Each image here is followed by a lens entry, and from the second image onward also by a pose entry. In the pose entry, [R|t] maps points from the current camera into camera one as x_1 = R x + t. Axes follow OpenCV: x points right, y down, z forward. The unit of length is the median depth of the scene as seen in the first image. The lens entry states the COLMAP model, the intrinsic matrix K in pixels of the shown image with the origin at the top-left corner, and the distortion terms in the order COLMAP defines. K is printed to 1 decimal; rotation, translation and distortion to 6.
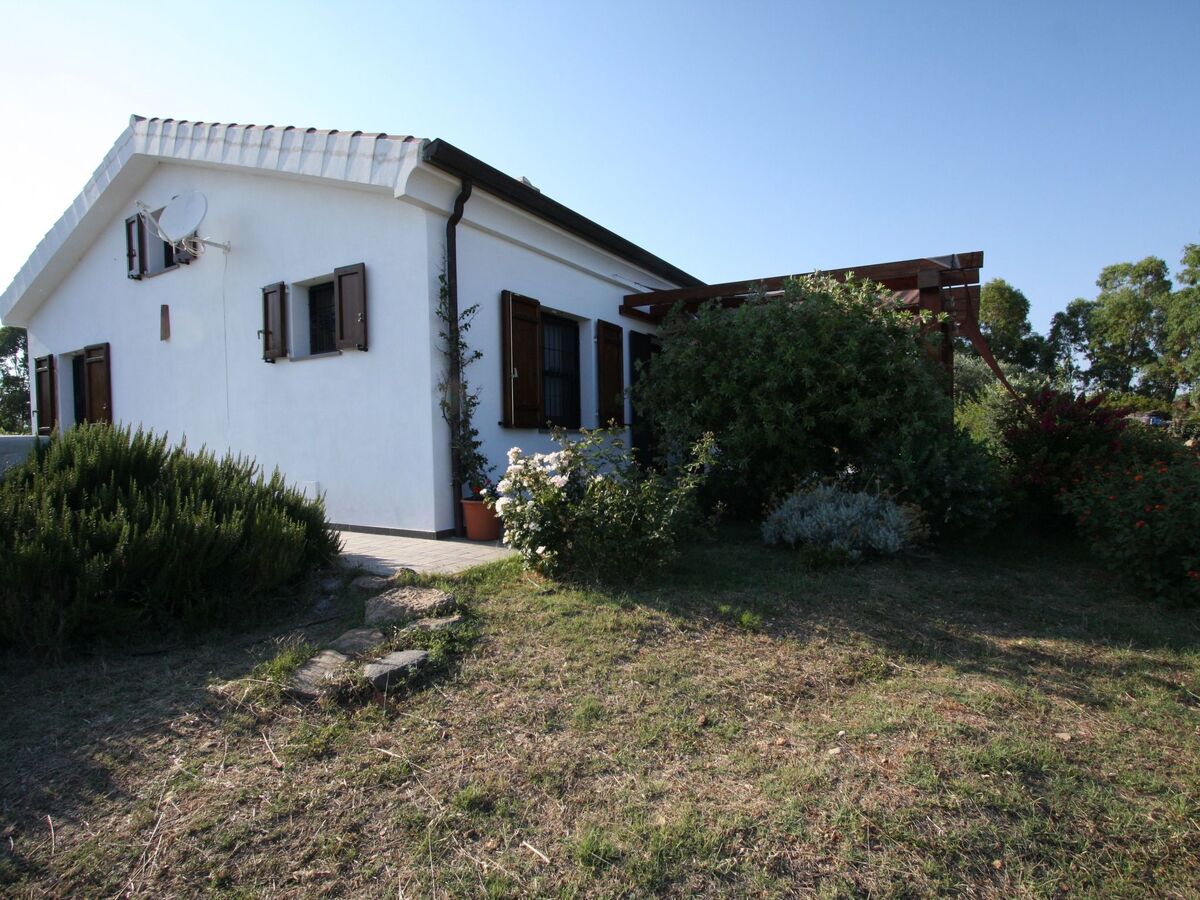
lens RADIAL K [[664.0, 0, 598.1], [0, 664.0, 451.3], [0, 0, 1]] dist [-0.018976, 0.000762]
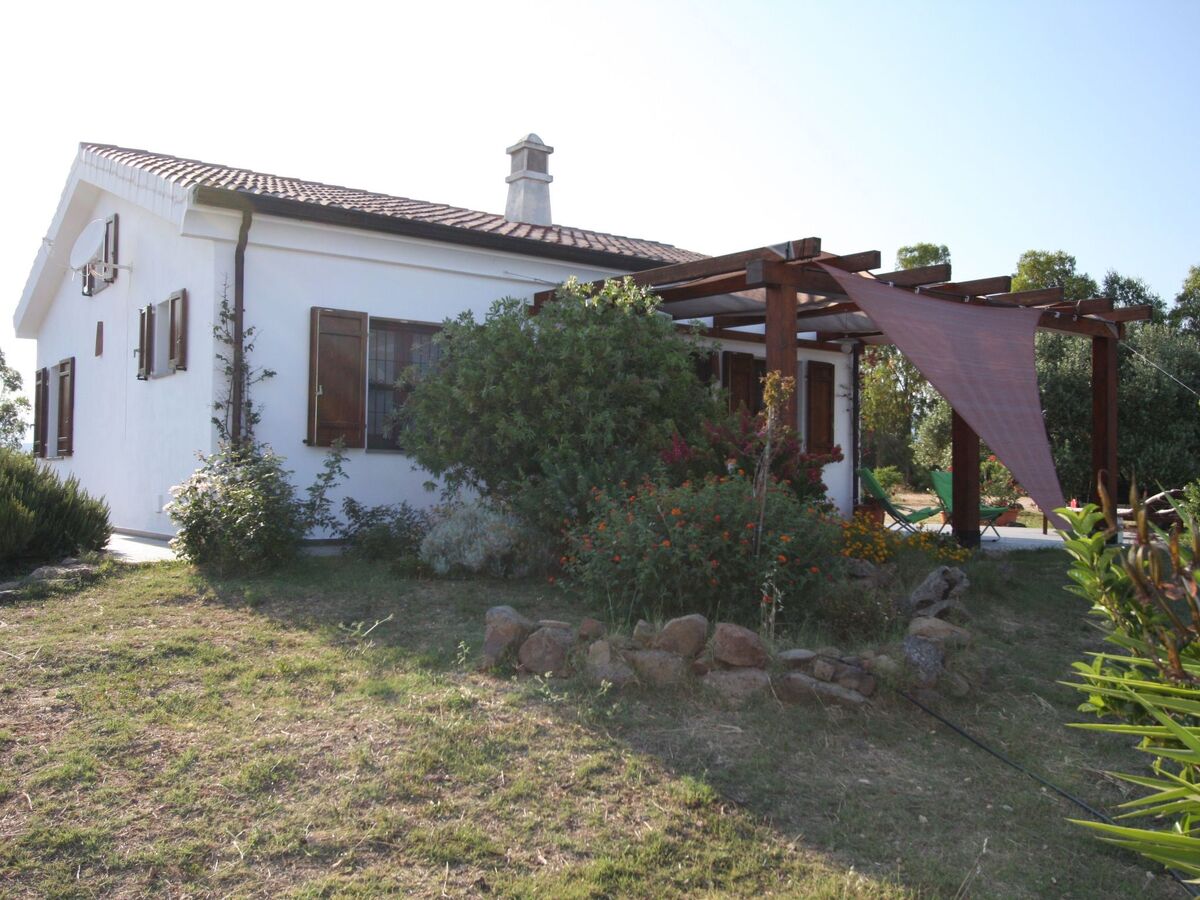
lens RADIAL K [[1164.1, 0, 600.6], [0, 1164.1, 447.6], [0, 0, 1]] dist [-0.050270, 0.000000]
pose [[0.924387, 0.014978, -0.381163, 0.902850], [-0.034165, 0.998464, -0.043621, 0.026825], [0.379924, 0.053345, 0.923478, -0.412524]]
